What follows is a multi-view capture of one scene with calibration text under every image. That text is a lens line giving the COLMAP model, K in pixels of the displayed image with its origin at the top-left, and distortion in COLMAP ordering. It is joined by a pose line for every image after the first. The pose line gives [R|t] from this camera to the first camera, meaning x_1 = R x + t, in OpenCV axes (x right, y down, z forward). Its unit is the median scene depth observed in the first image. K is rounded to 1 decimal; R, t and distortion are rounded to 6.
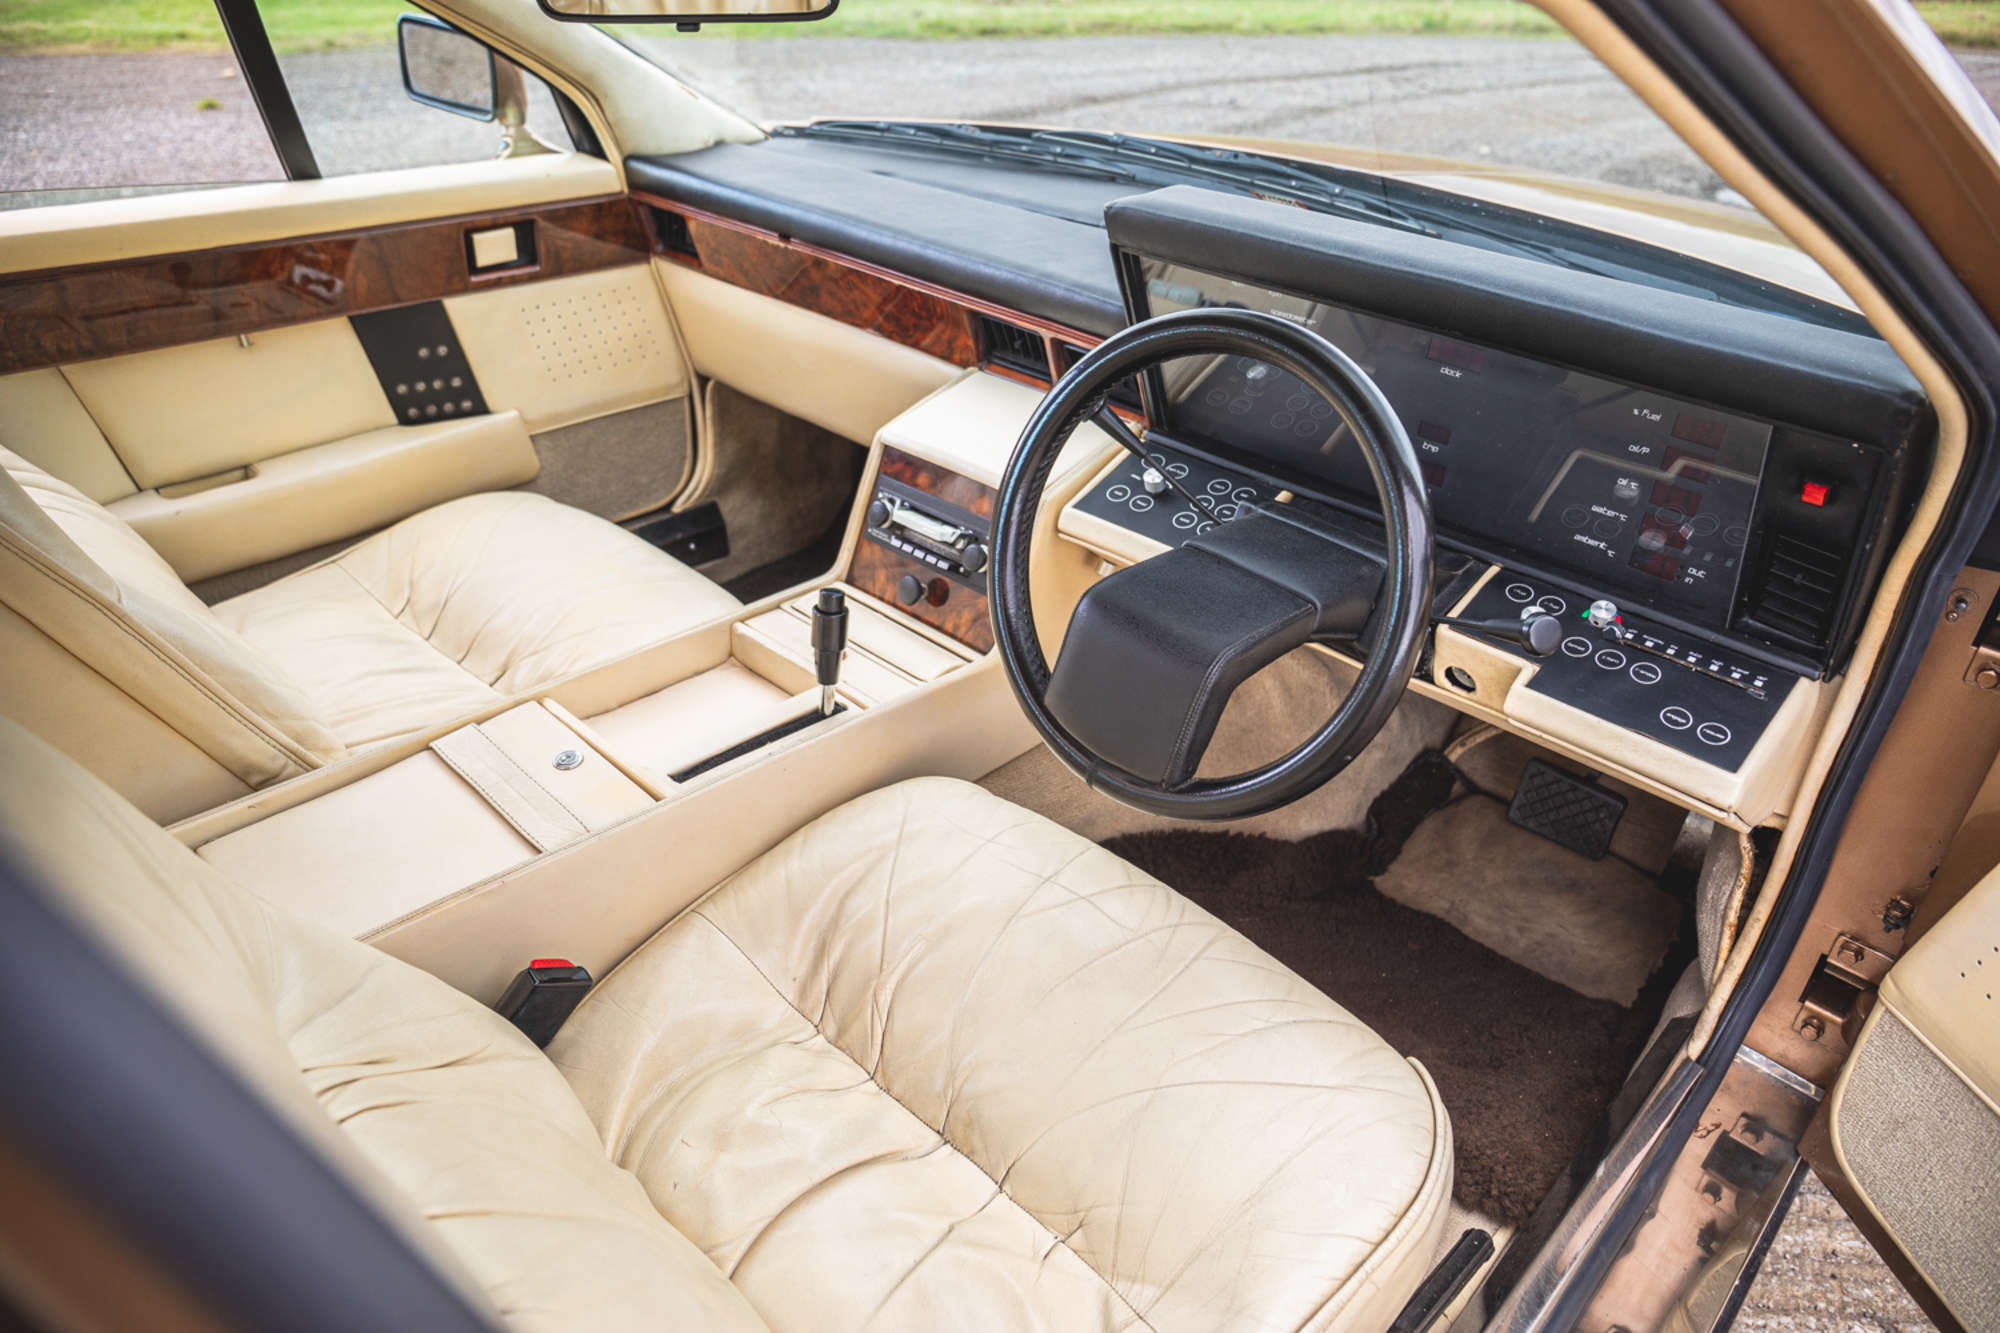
lens RADIAL K [[1360.3, 0, 1000.0], [0, 1360.3, 666.5], [0, 0, 1]] dist [-0.117257, 0.092765]
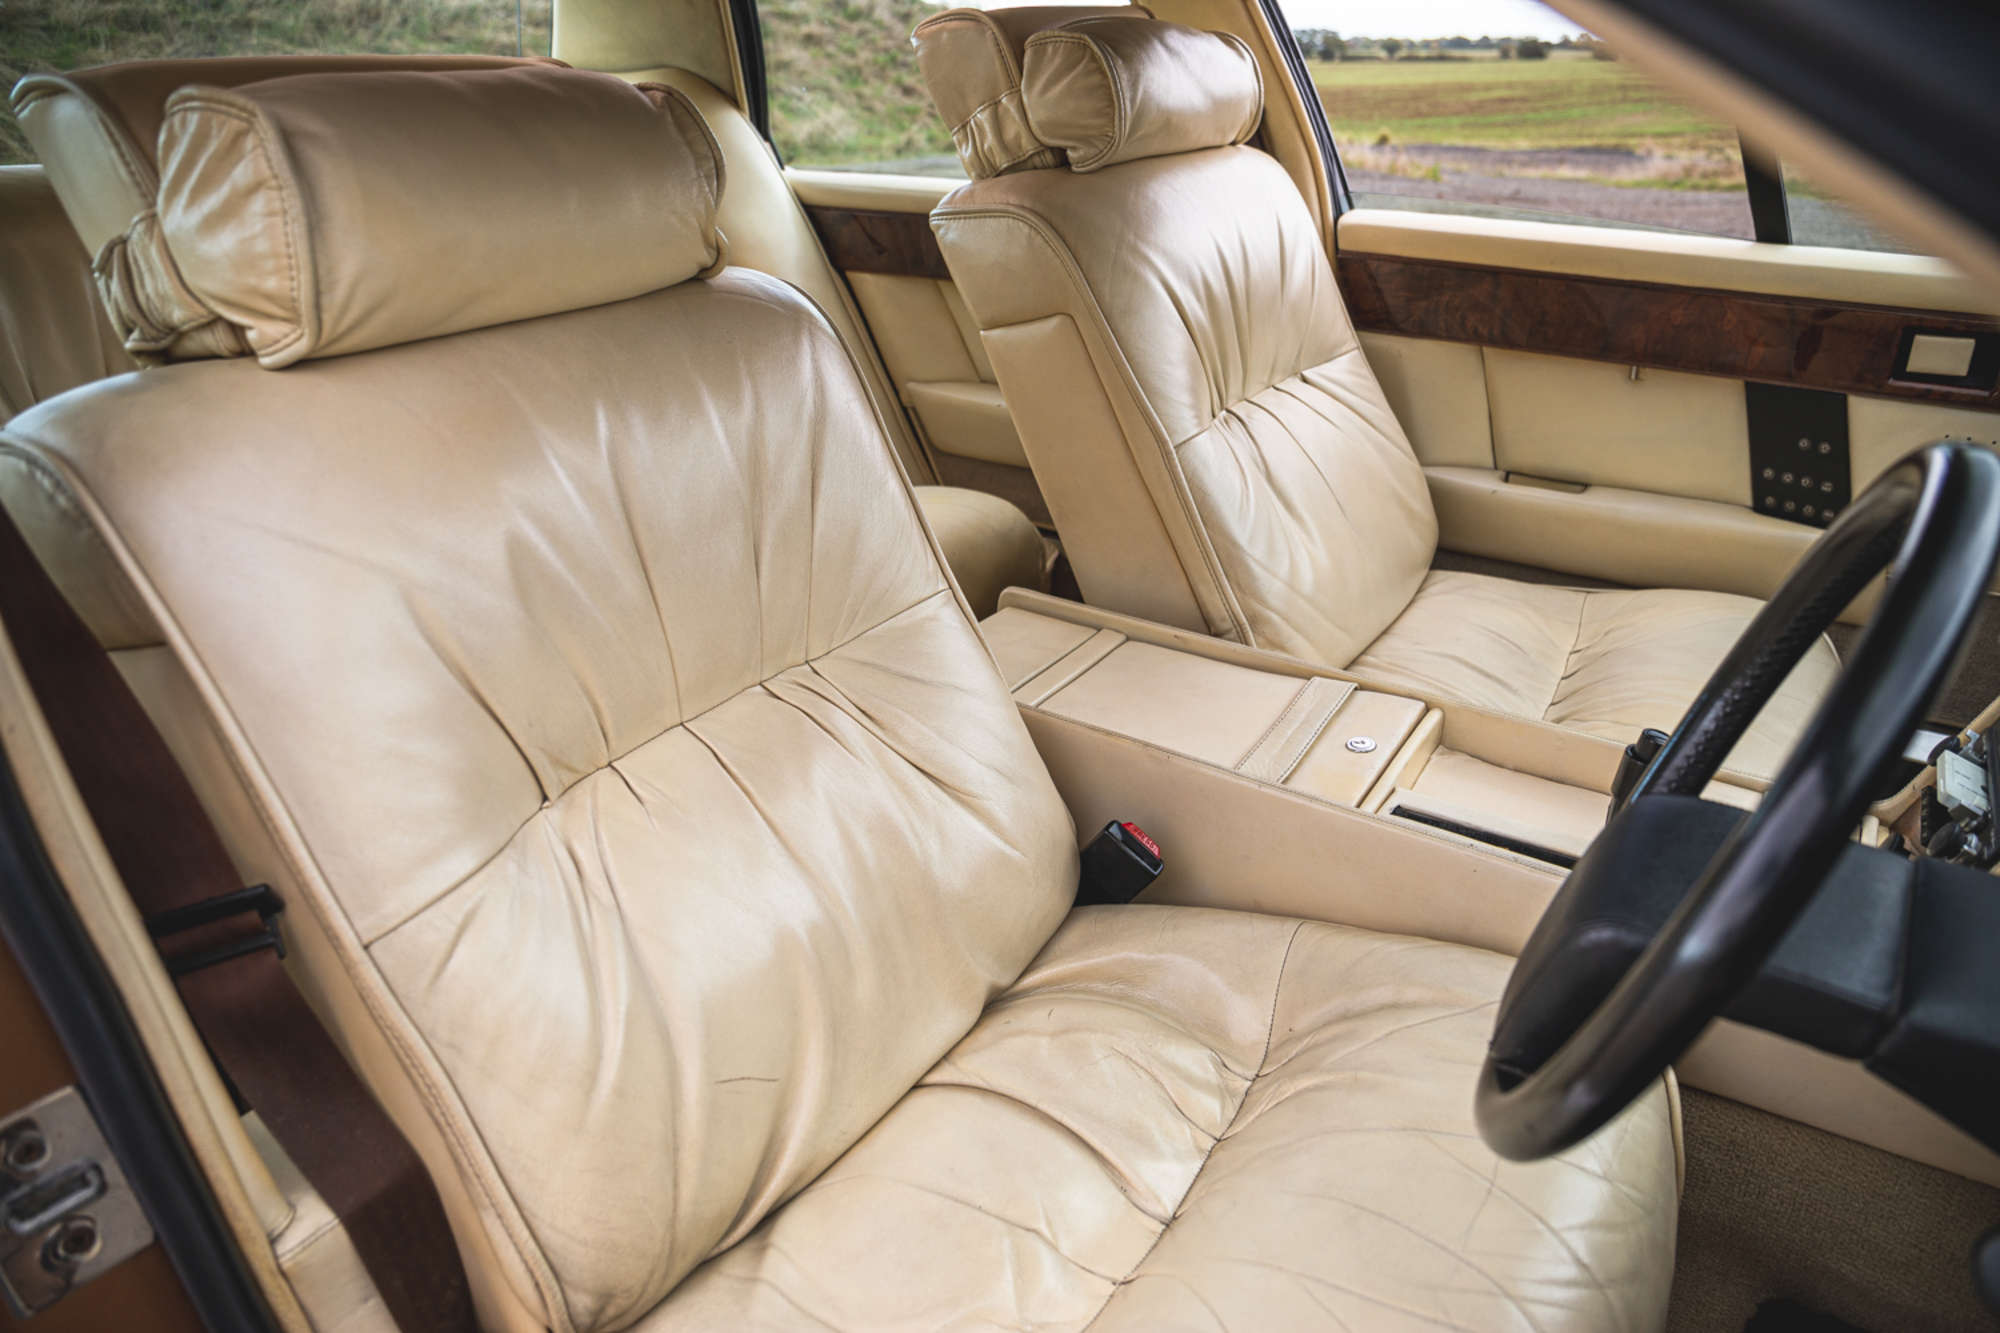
lens RADIAL K [[1360.3, 0, 1000.0], [0, 1360.3, 666.5], [0, 0, 1]] dist [-0.117257, 0.092765]
pose [[0.191364, 0.385152, -0.902794, 0.356331], [-0.483534, 0.837428, 0.254772, -0.073187], [0.854151, 0.387778, 0.346487, 0.280521]]
